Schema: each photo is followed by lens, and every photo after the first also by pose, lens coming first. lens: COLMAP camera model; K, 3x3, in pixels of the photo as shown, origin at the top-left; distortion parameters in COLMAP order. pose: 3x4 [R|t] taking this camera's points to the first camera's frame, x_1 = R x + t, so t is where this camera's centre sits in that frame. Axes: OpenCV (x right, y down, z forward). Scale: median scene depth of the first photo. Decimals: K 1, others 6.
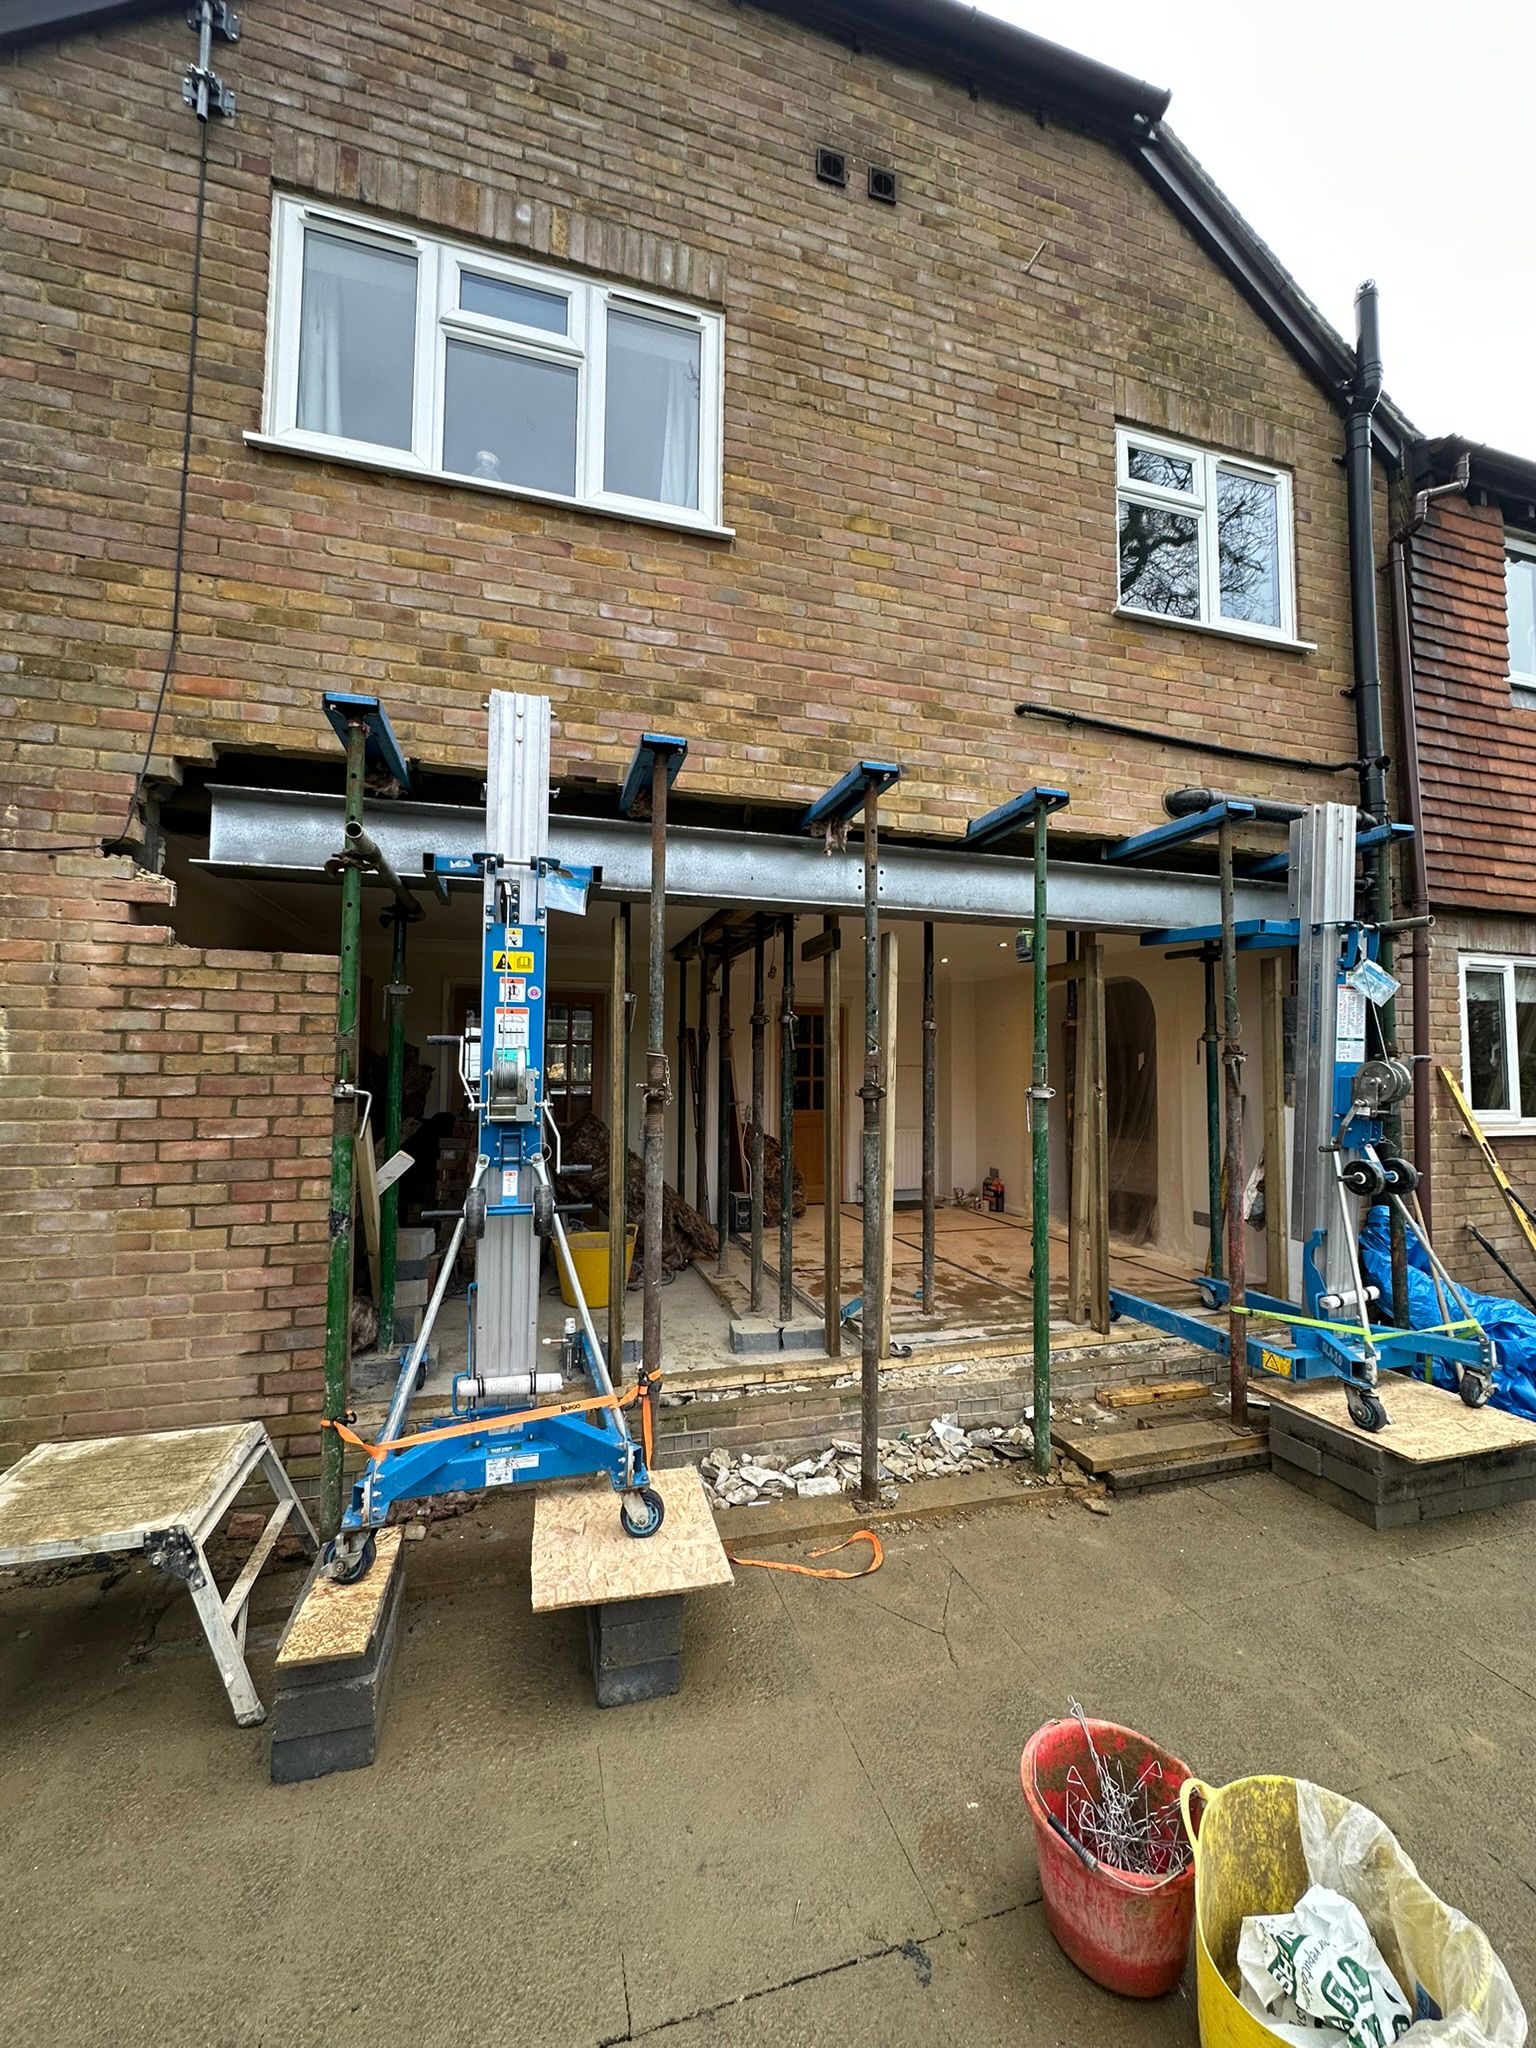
lens RADIAL K [[809.0, 0, 769.2], [0, 809.0, 1022.6], [0, 0, 1]] dist [-0.001876, -0.000131]
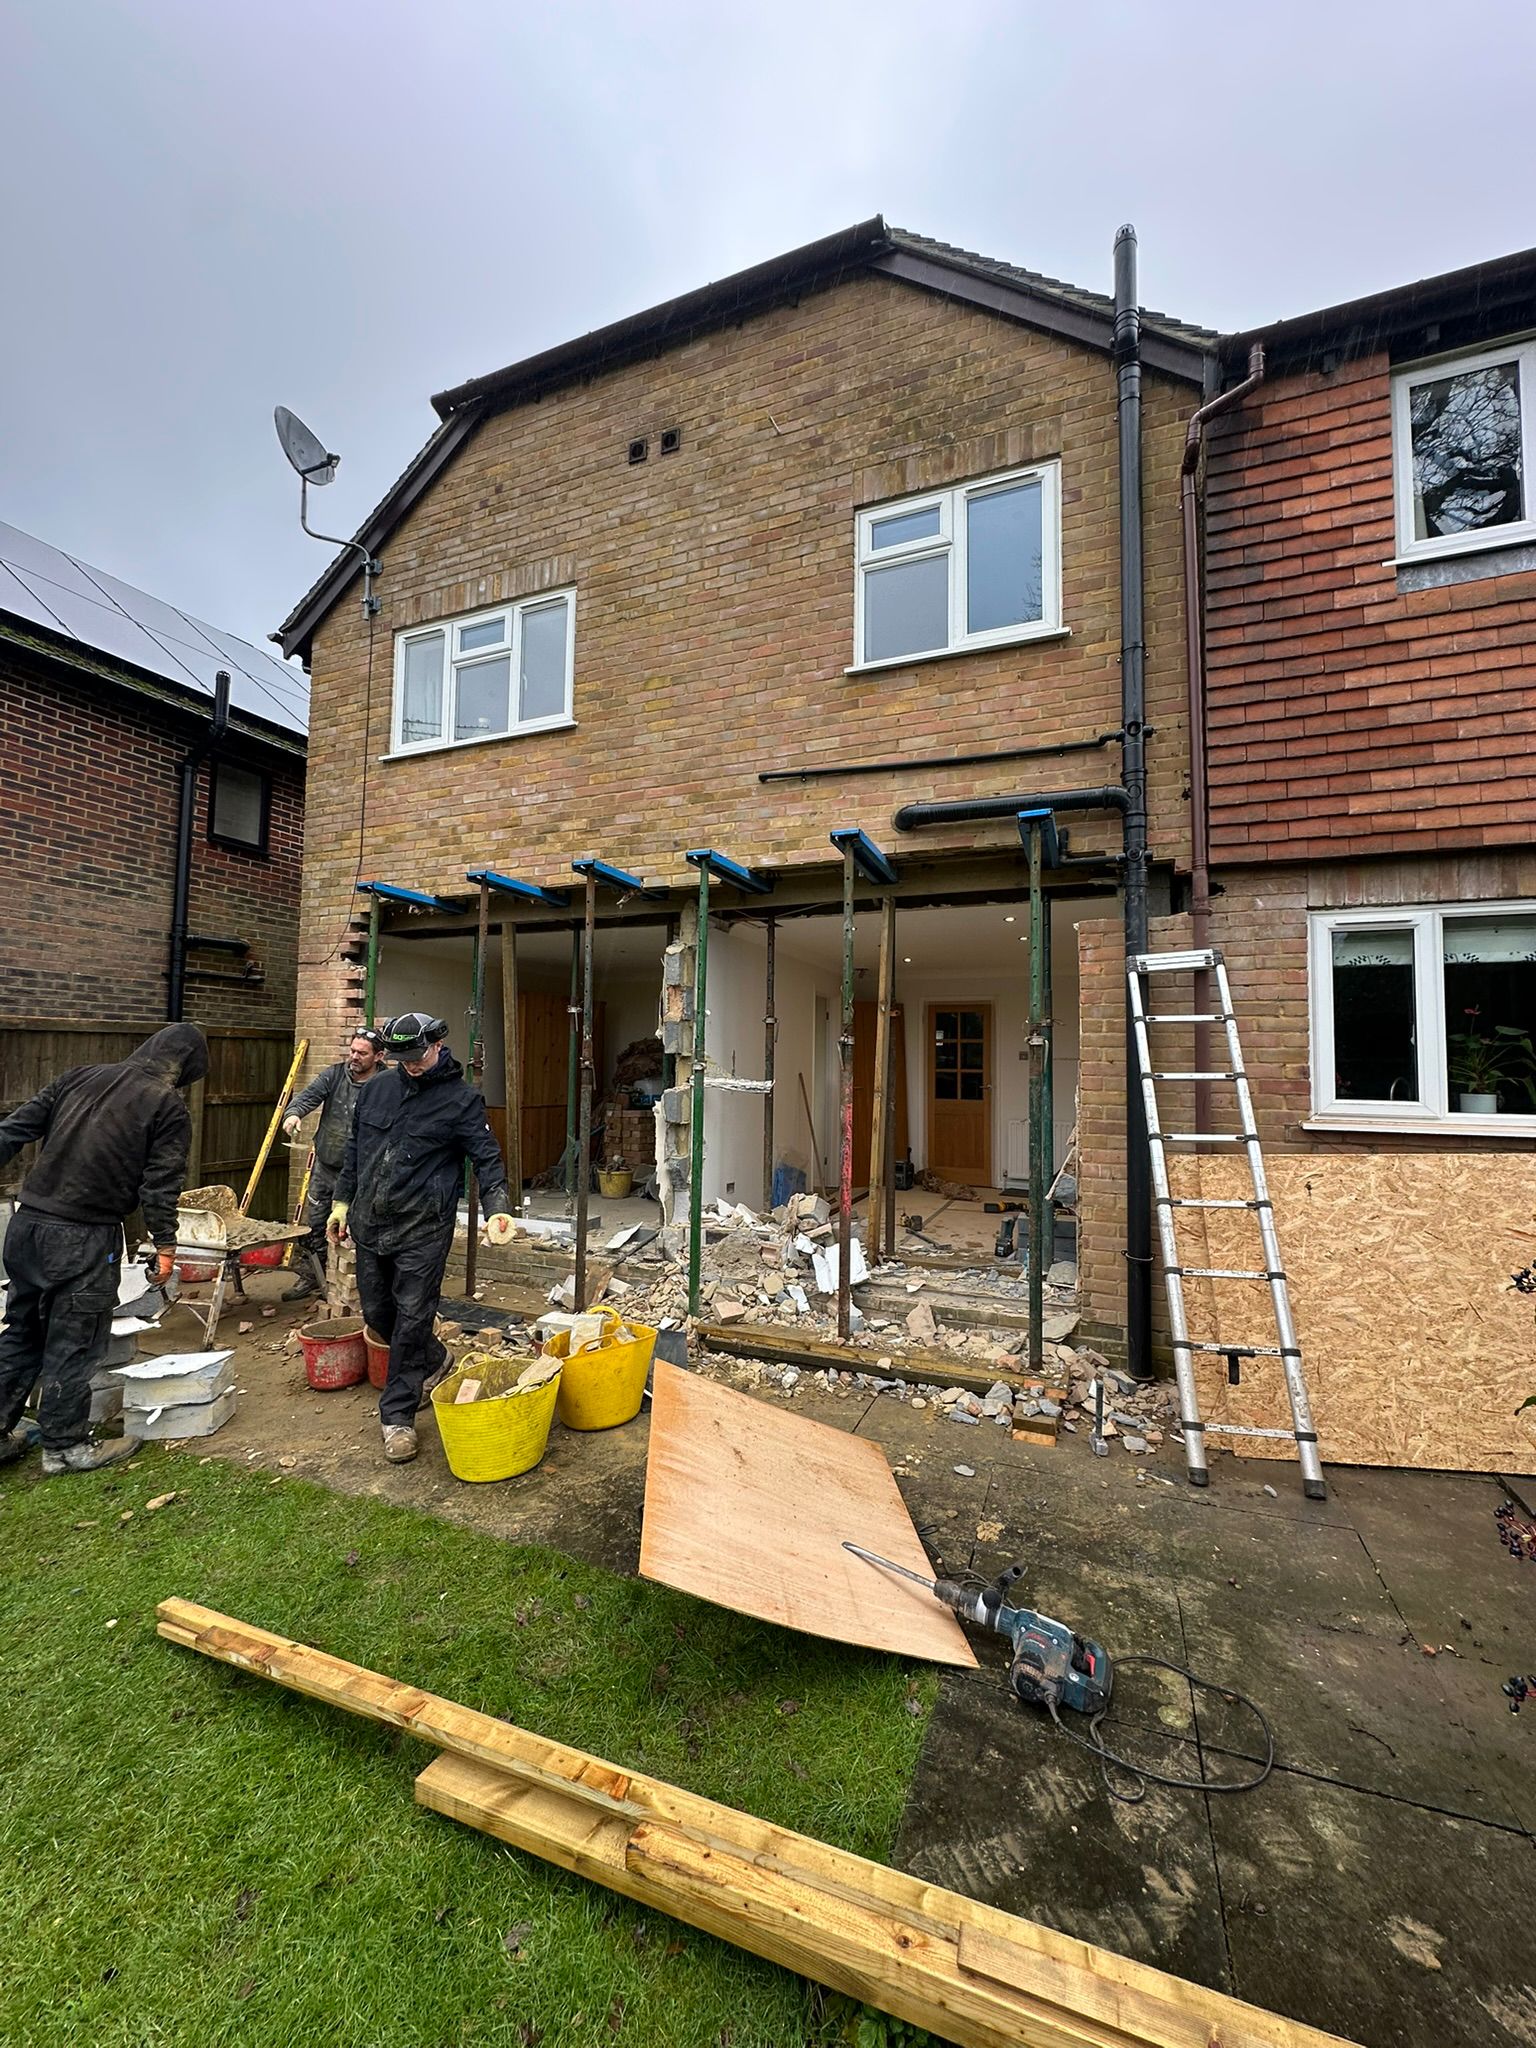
lens RADIAL K [[809.0, 0, 769.2], [0, 809.0, 1022.6], [0, 0, 1]] dist [-0.001876, -0.000131]
pose [[0.774668, -0.032732, -0.631520, 1.254132], [0.028195, 0.999454, -0.017216, 0.036176], [0.631739, -0.004469, 0.775168, -0.015380]]
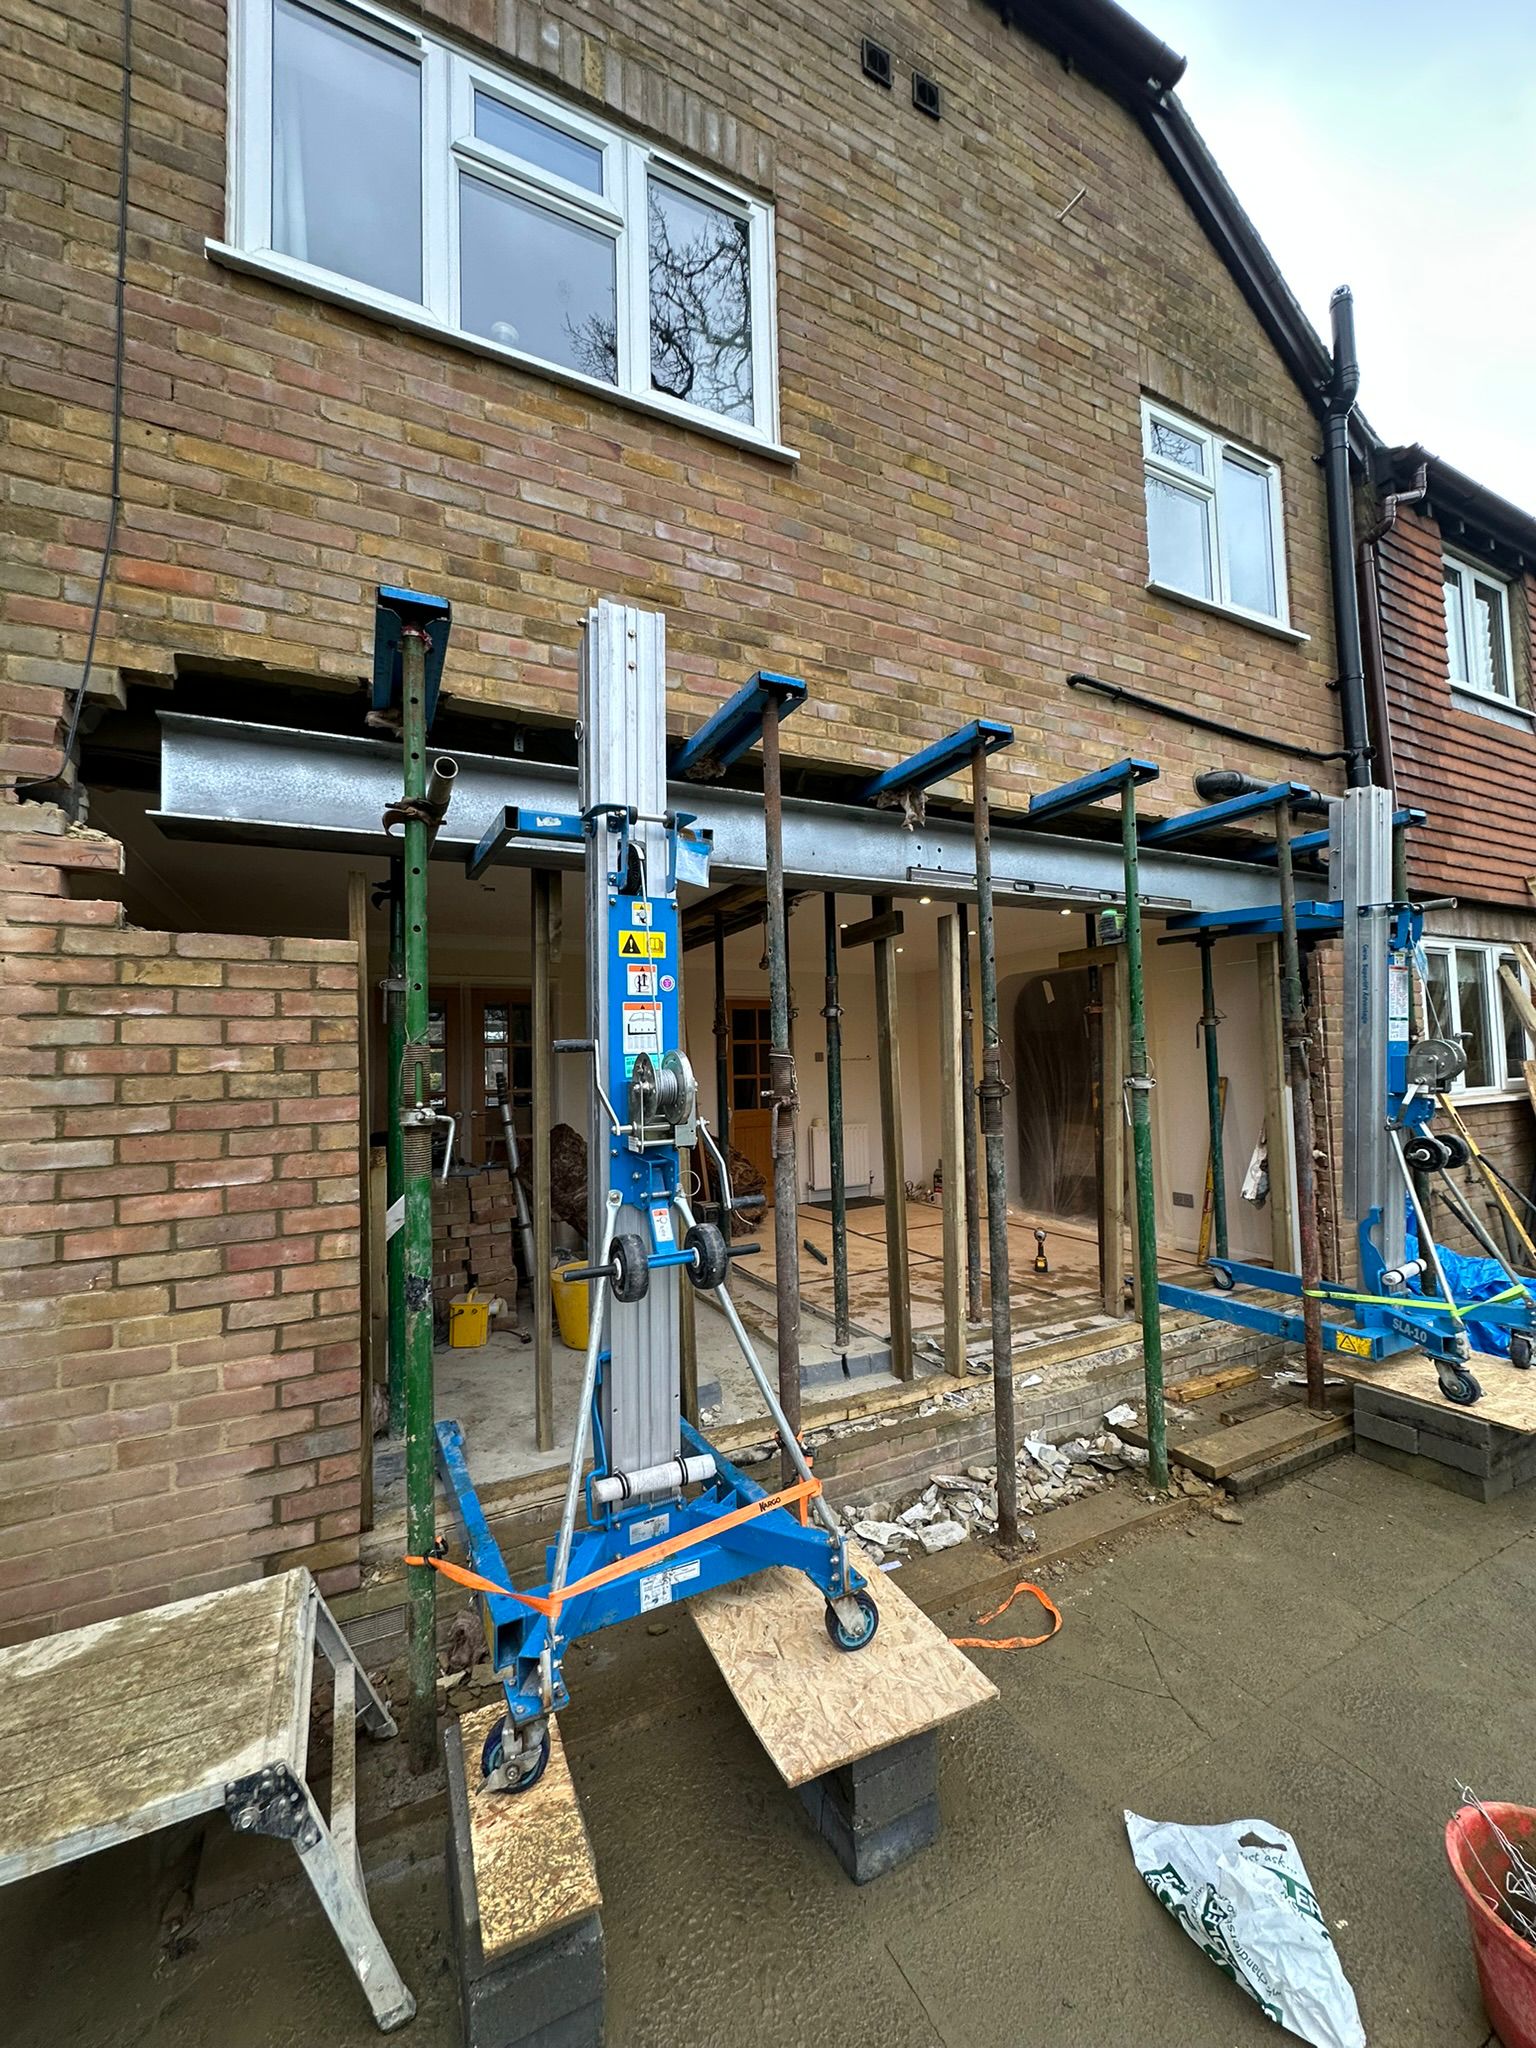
lens RADIAL K [[809.0, 0, 769.2], [0, 809.0, 1022.6], [0, 0, 1]] dist [-0.001876, -0.000131]
pose [[0.983031, -0.024964, 0.181735, -0.245206], [0.024020, 0.999684, 0.007399, -0.001000], [-0.181862, -0.002908, 0.983320, 0.143123]]
